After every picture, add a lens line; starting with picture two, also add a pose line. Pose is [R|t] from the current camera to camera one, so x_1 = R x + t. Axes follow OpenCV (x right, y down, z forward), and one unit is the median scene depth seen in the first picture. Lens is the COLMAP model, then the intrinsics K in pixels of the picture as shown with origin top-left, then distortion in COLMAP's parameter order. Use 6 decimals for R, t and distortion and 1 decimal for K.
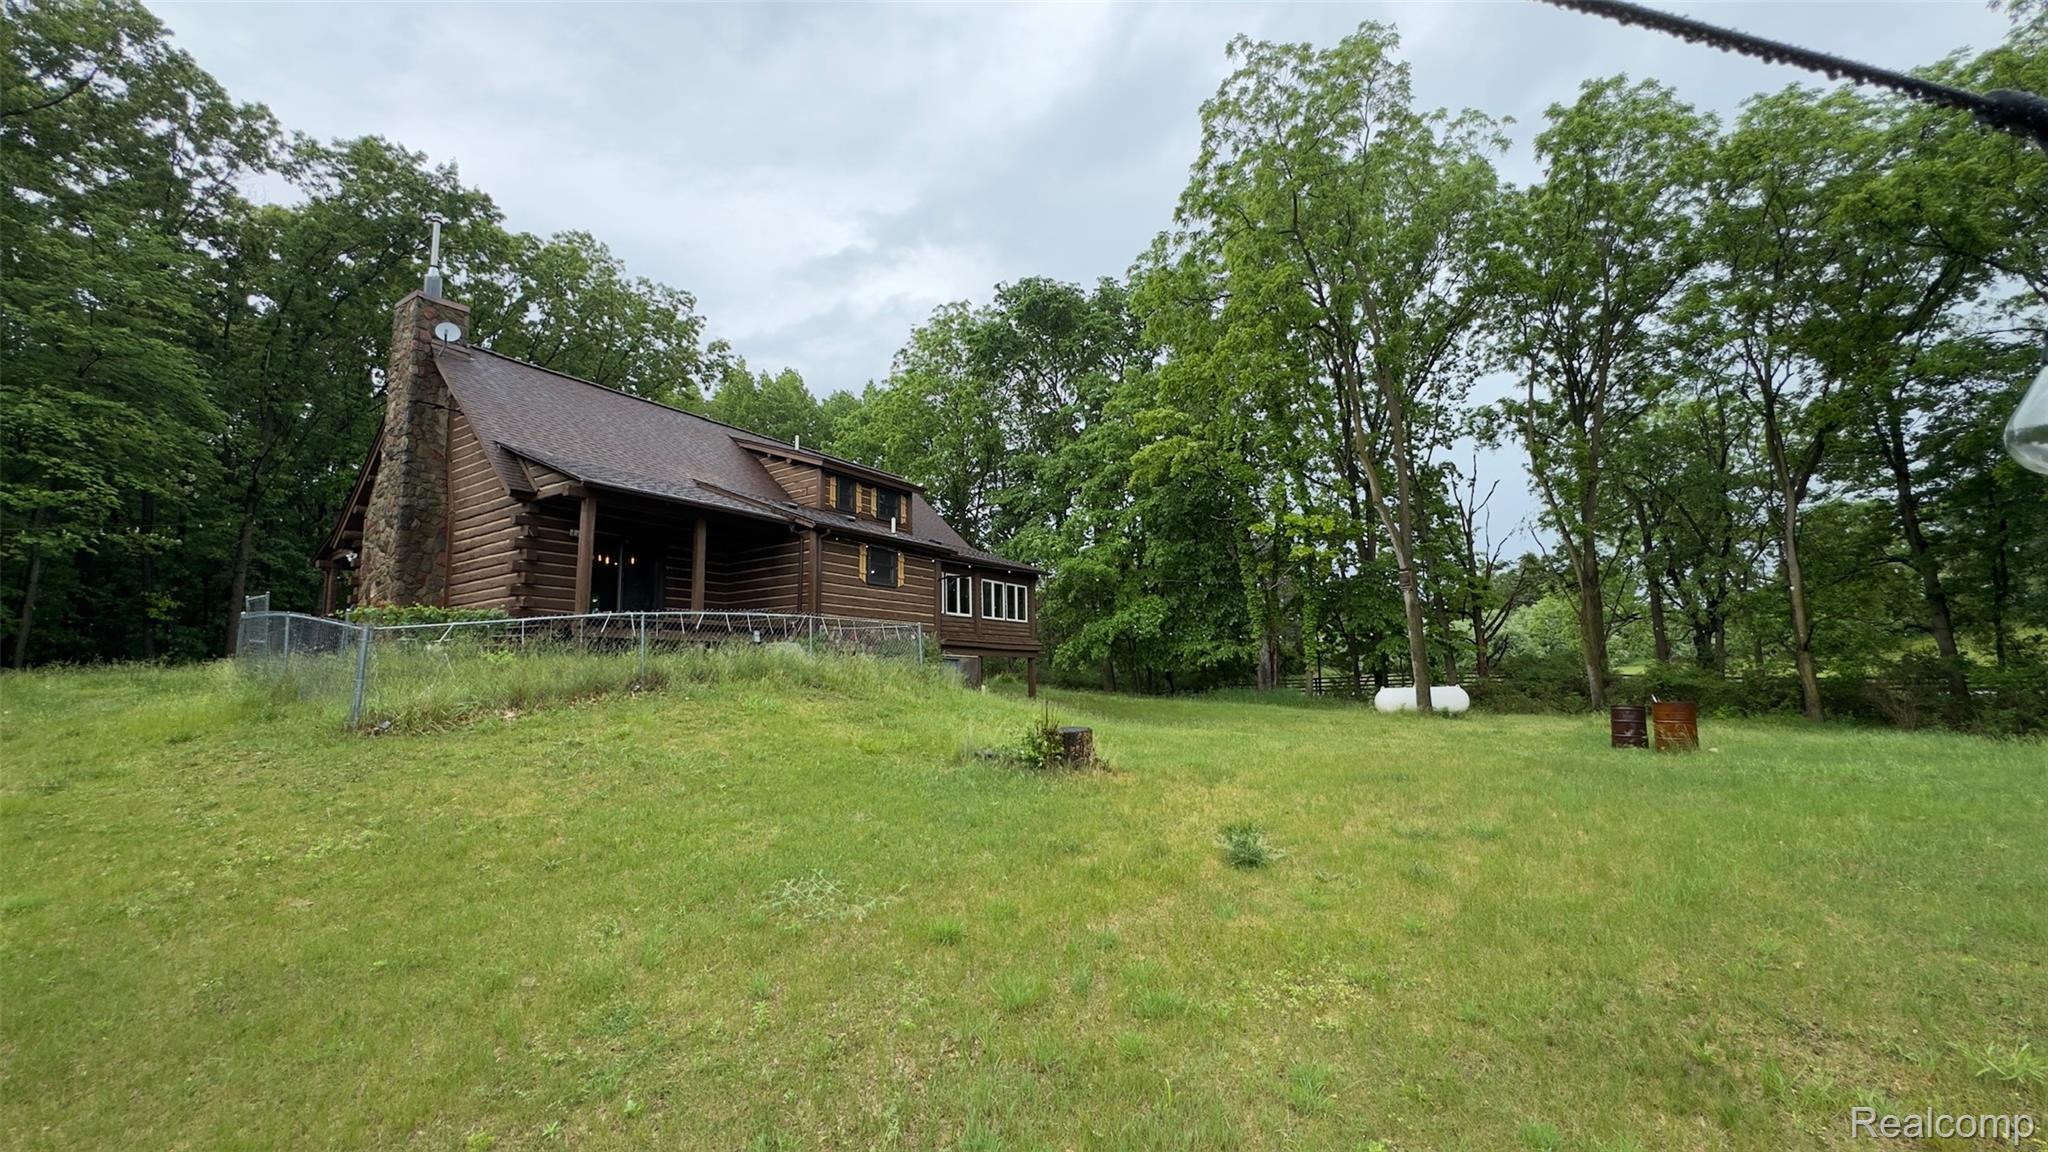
lens RADIAL K [[819.9, 0, 1031.2], [0, 819.9, 584.4], [0, 0, 1]] dist [0.002238, 0.000076]
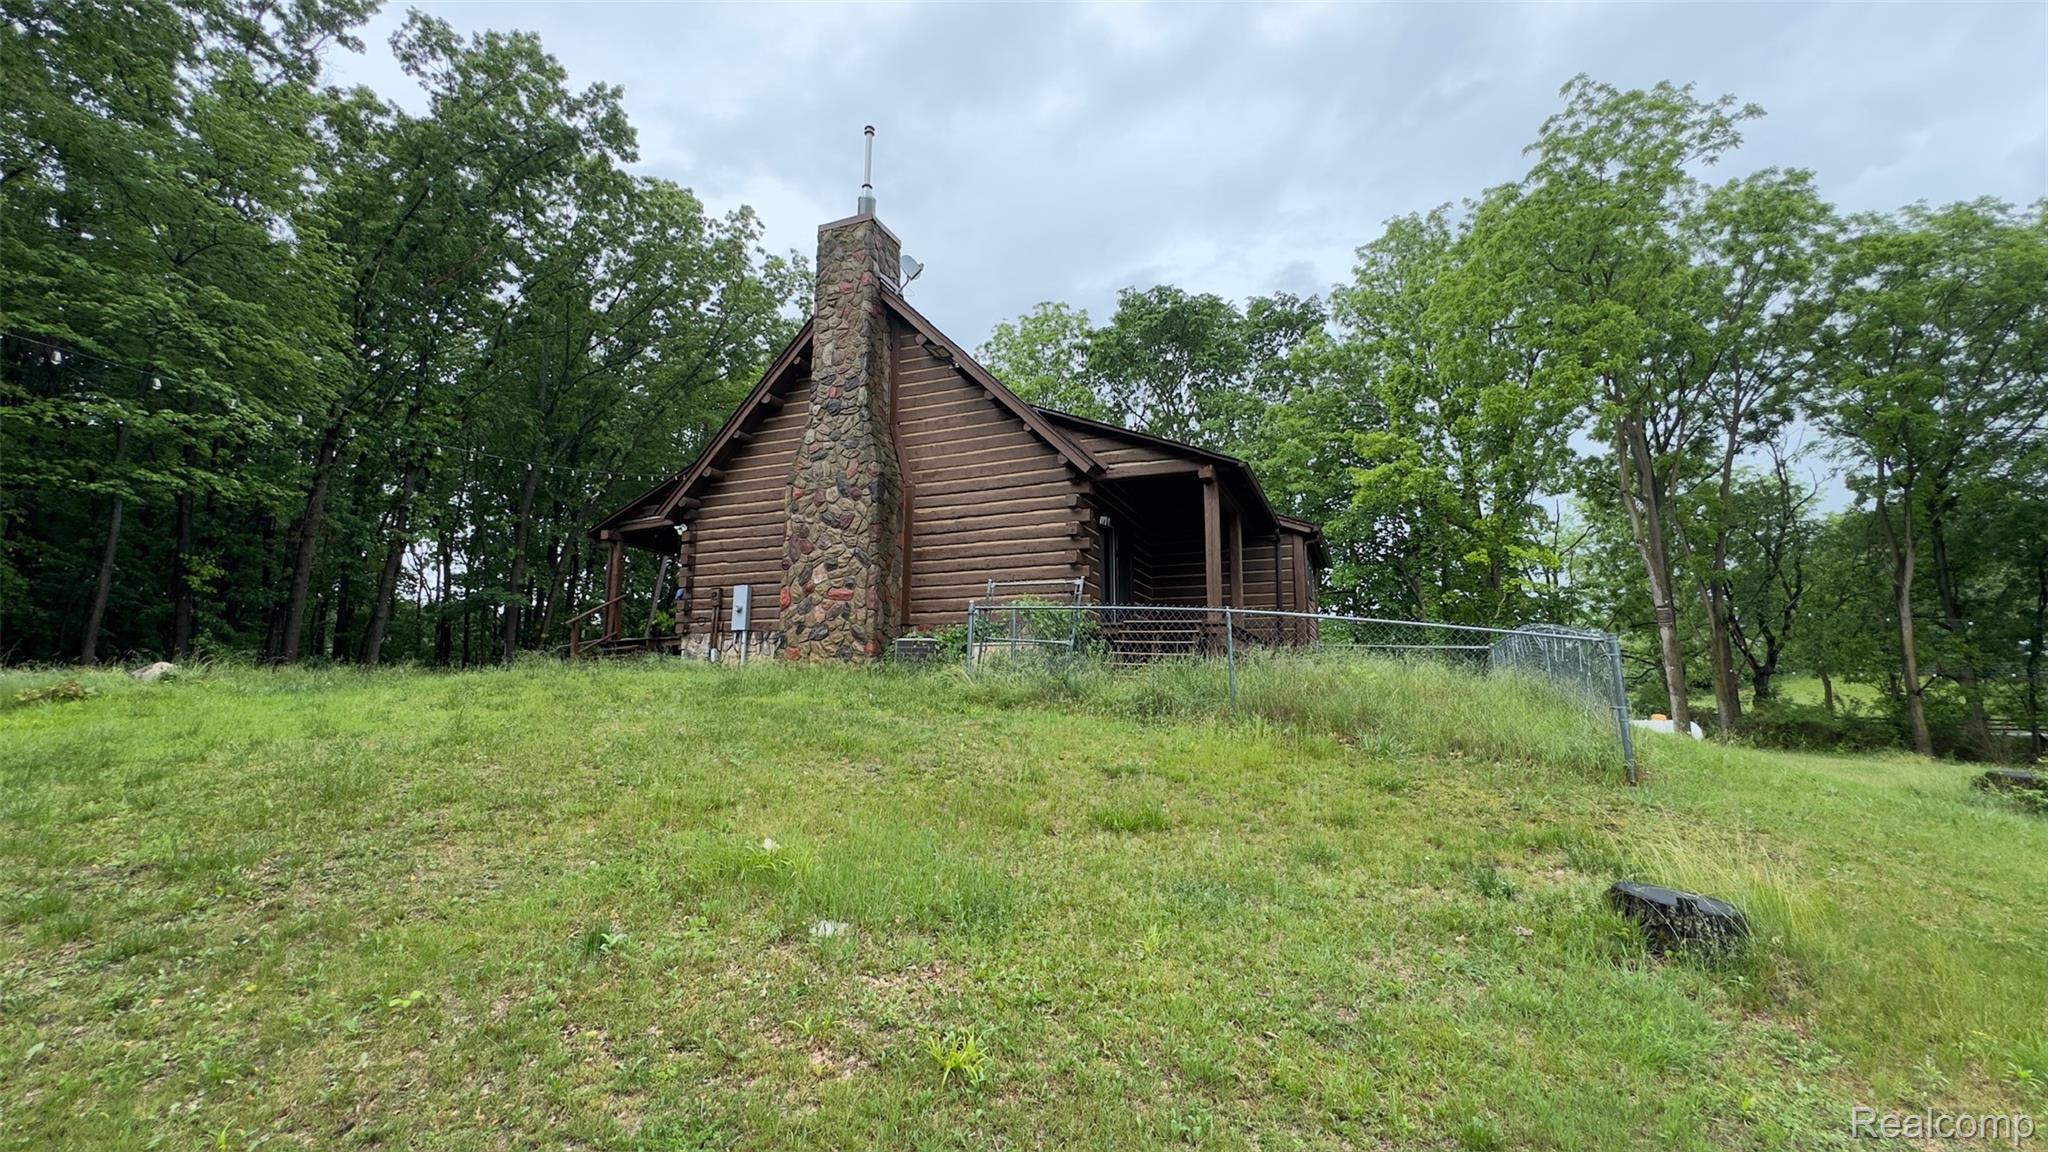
lens RADIAL K [[819.9, 0, 1020.8], [0, 819.9, 560.6], [0, 0, 1]] dist [0.002238, 0.000076]
pose [[0.982457, 0.058853, 0.176958, -0.471958], [-0.050984, 0.997512, -0.048697, 0.013274], [-0.179383, 0.038821, 0.983013, 0.119510]]
